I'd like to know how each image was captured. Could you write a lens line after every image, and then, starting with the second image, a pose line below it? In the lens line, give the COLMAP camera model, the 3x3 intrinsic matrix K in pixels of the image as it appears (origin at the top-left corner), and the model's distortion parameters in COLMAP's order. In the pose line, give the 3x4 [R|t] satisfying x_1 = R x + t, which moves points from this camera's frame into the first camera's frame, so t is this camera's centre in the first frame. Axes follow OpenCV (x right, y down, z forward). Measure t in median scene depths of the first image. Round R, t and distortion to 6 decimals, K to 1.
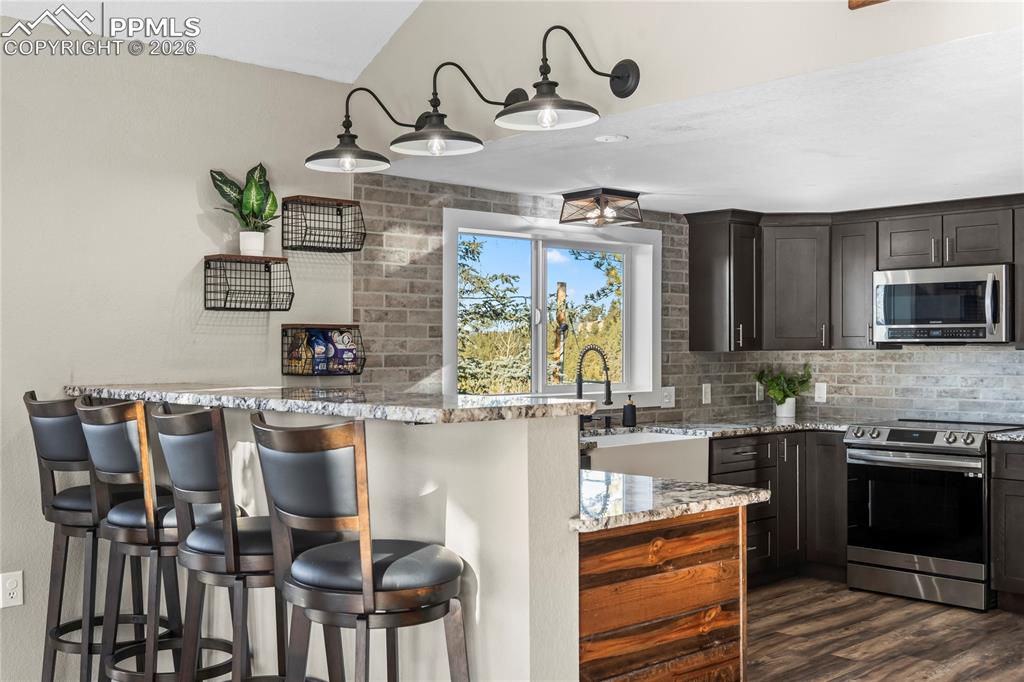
lens RADIAL K [[1090.0, 0, 505.1], [0, 1090.0, 349.7], [0, 0, 1]] dist [-0.019182, 0.000000]
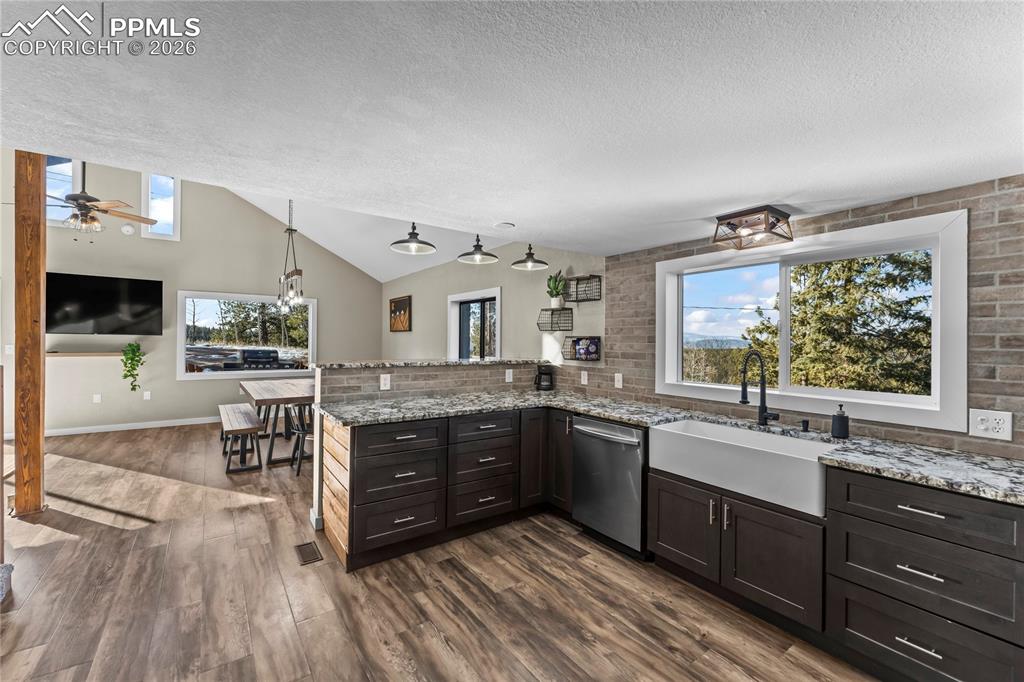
lens RADIAL K [[417.7, 0, 505.4], [0, 417.7, 340.3], [0, 0, 1]] dist [-0.000574, -0.000566]
pose [[-0.130527, 0.000674, -0.991444, 0.566861], [-0.012796, 0.999915, 0.002365, -0.013013], [0.991362, 0.012995, -0.130508, 0.829825]]
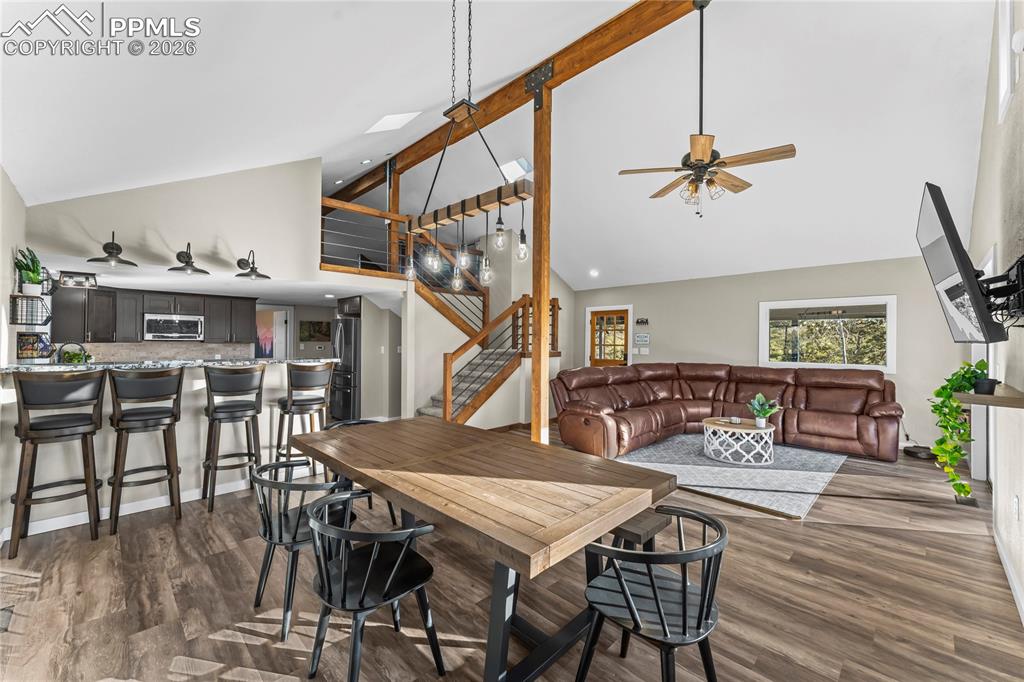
lens RADIAL K [[417.7, 0, 506.1], [0, 417.7, 339.1], [0, 0, 1]] dist [-0.000574, -0.000566]
pose [[-0.054042, 0.005013, 0.998526, -0.851925], [-0.008017, 0.999953, -0.005454, -0.011329], [-0.998506, -0.008300, -0.053999, 0.189041]]
